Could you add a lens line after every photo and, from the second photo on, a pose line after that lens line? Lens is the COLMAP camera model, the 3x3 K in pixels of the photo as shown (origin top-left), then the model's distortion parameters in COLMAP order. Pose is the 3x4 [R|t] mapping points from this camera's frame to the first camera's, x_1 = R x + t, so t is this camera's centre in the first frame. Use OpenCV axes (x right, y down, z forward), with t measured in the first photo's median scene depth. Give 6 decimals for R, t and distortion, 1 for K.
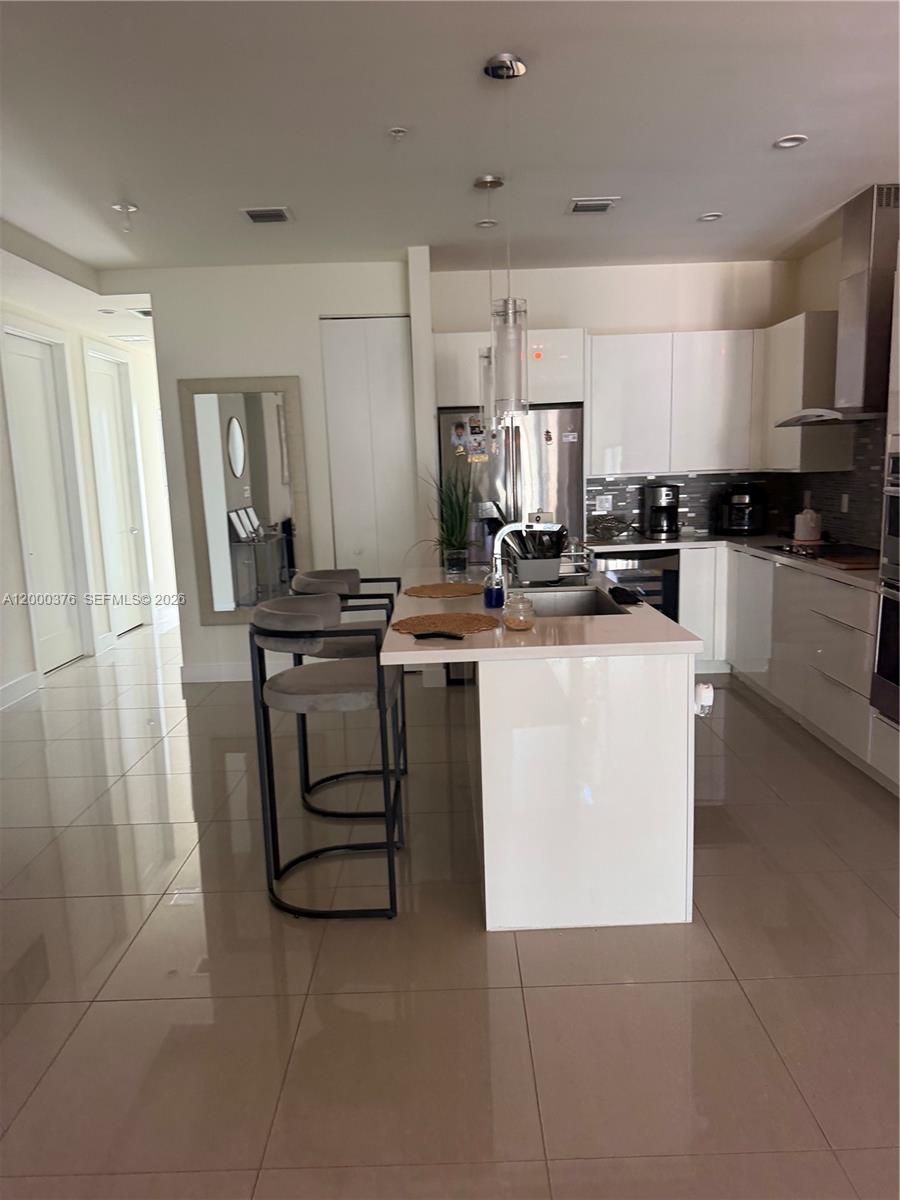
lens RADIAL K [[839.7, 0, 450.0], [0, 839.7, 600.0], [0, 0, 1]] dist [0.107217, -0.150412]
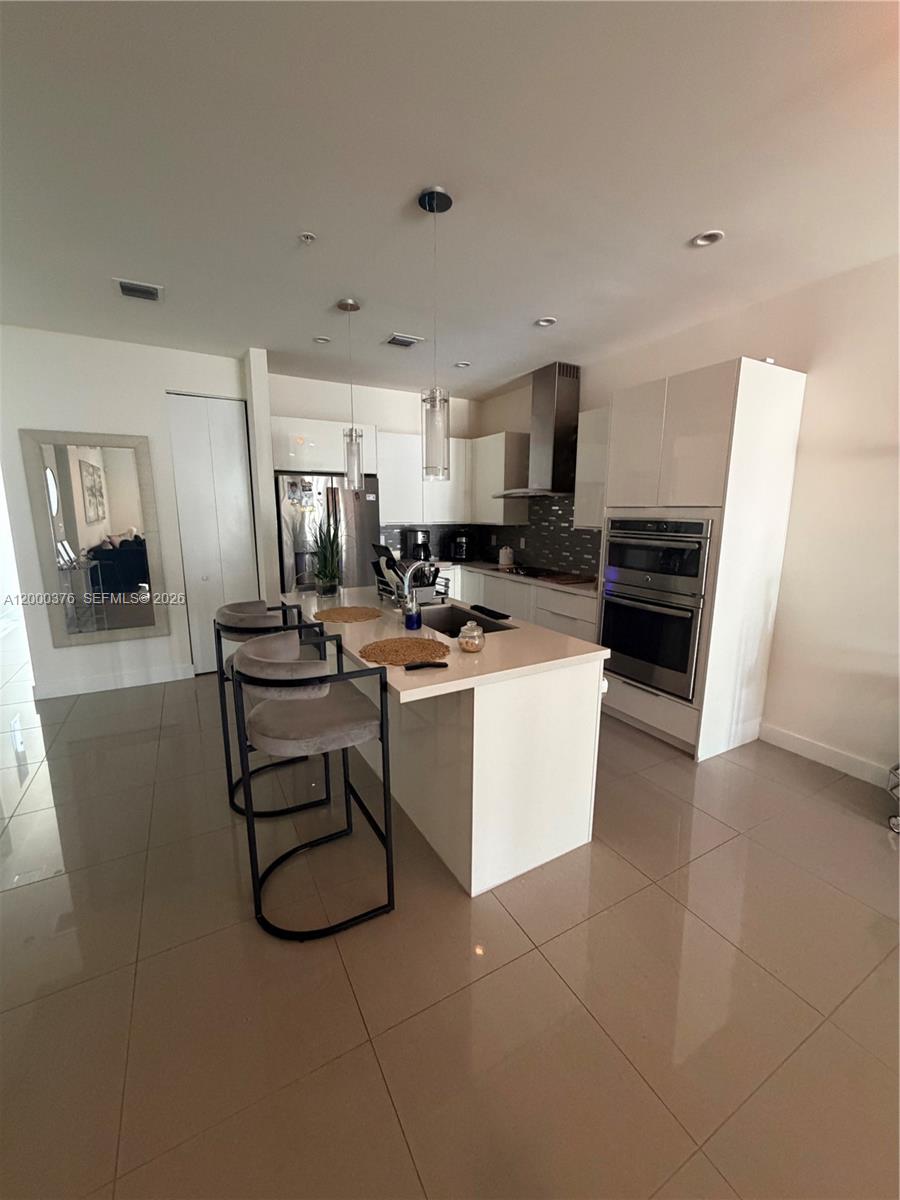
lens RADIAL K [[476.8, 0, 449.2], [0, 476.8, 597.3], [0, 0, 1]] dist [-0.000397, -0.000078]
pose [[0.874980, -0.053501, 0.481193, -0.150598], [0.045889, 0.998566, 0.027582, -0.035263], [-0.481979, -0.002052, 0.876180, 0.205177]]
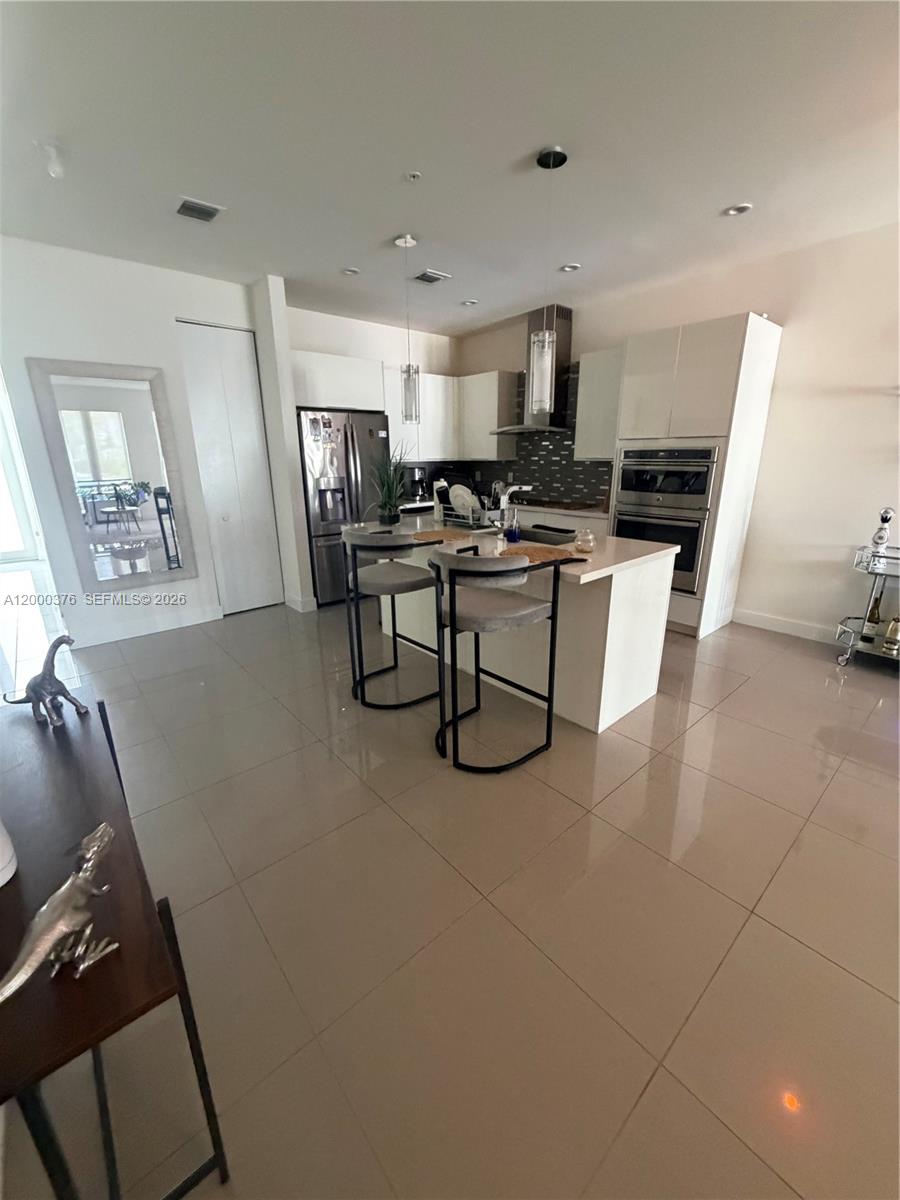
lens RADIAL K [[476.8, 0, 449.2], [0, 476.8, 597.3], [0, 0, 1]] dist [-0.000397, -0.000078]
pose [[0.758617, -0.165576, 0.630147, -0.365257], [0.088991, 0.984438, 0.151534, -0.021722], [-0.645431, -0.058879, 0.761546, 0.248535]]
